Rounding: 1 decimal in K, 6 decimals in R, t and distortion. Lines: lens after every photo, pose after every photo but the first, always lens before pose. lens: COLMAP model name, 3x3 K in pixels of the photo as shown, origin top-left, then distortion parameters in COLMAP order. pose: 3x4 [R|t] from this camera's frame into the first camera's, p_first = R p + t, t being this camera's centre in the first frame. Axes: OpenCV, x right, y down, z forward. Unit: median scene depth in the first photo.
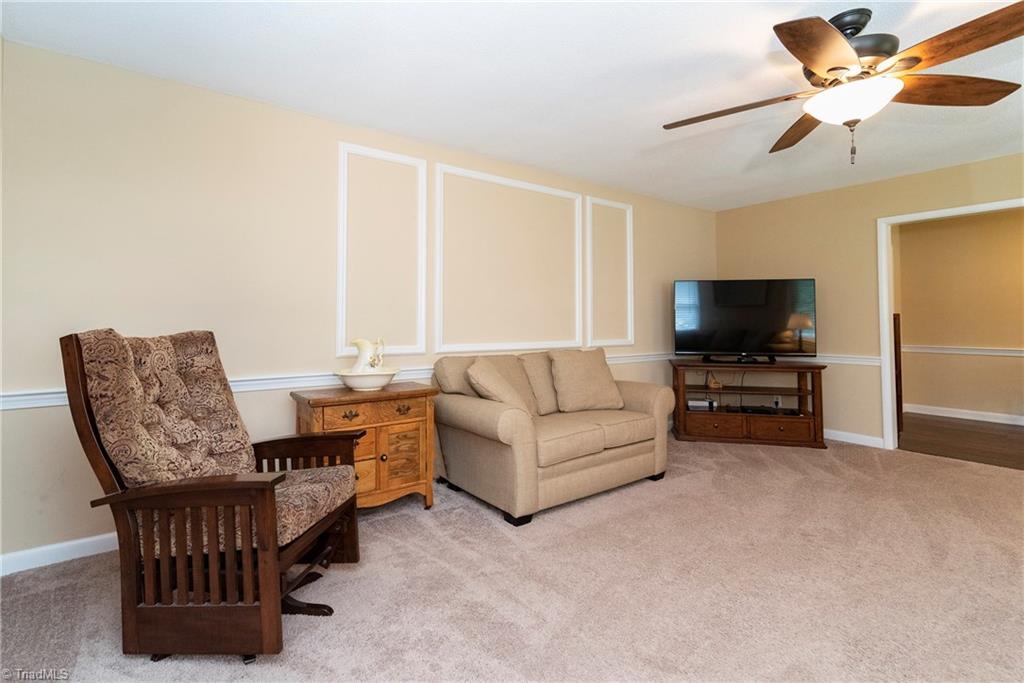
lens RADIAL K [[482.7, 0, 486.6], [0, 482.7, 312.8], [0, 0, 1]] dist [0.004464, 0.000177]
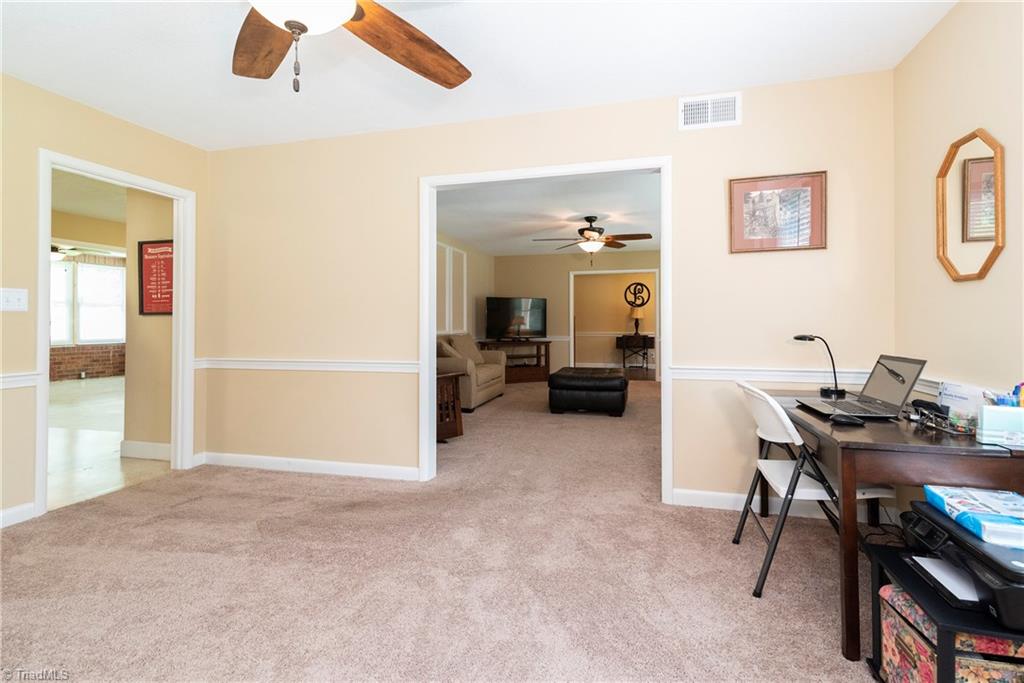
lens RADIAL K [[469.5, 0, 525.7], [0, 469.5, 336.1], [0, 0, 1]] dist [0.015139, -0.000451]
pose [[0.763882, -0.020650, 0.645025, -1.052469], [-0.009599, 0.999014, 0.043350, 0.003204], [-0.645284, -0.039306, 0.762931, -0.715610]]
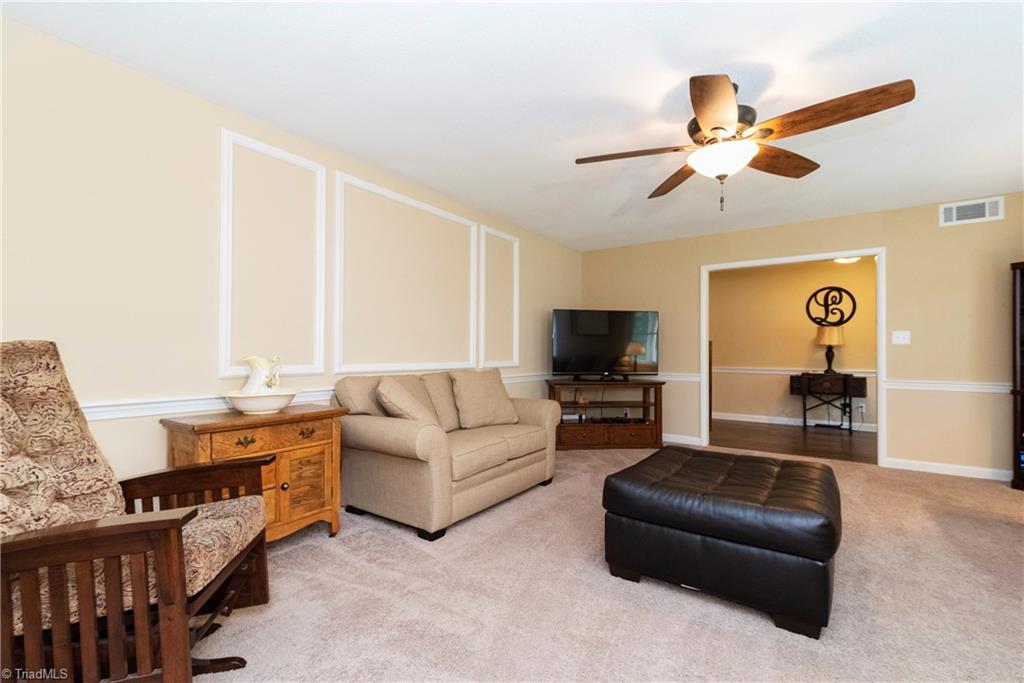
lens RADIAL K [[453.8, 0, 507.5], [0, 453.8, 353.5], [0, 0, 1]] dist [0.001138, 0.000160]
pose [[0.943694, 0.003686, 0.330800, -0.100516], [-0.010766, 0.999750, 0.019572, 0.028695], [-0.330645, -0.022031, 0.943498, 0.059826]]
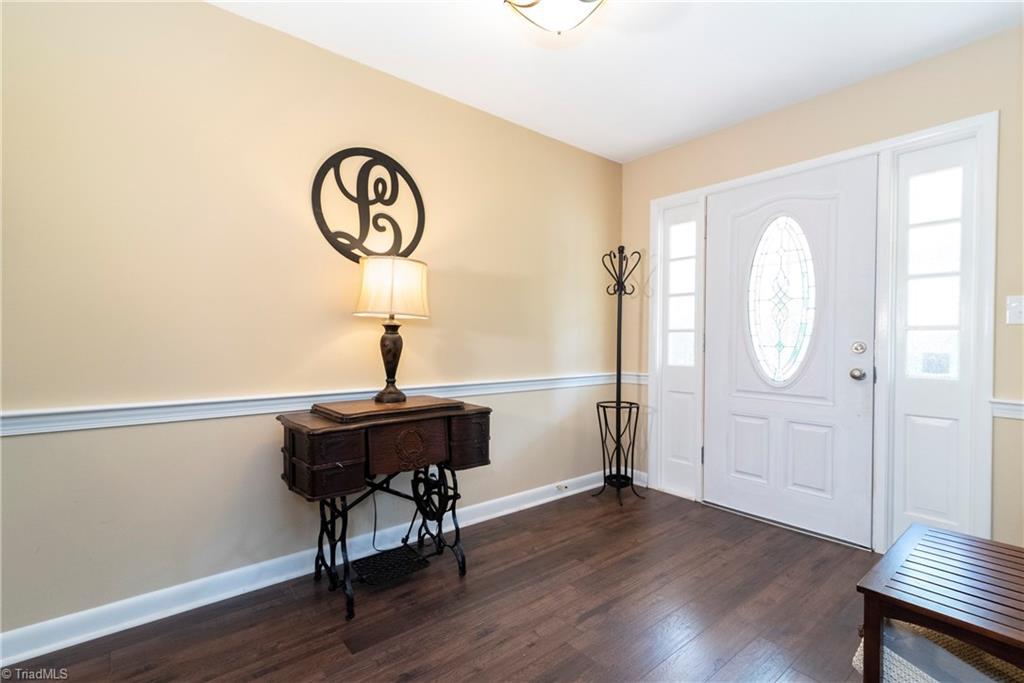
lens RADIAL K [[478.6, 0, 512.0], [0, 478.6, 341.5], [0, 0, 1]] dist [0.002579, 0.000052]
pose [[-0.075466, -0.003629, 0.997142, 1.325477], [-0.029466, 0.999565, 0.001408, 0.048215], [-0.996713, -0.029275, -0.075540, 1.492886]]
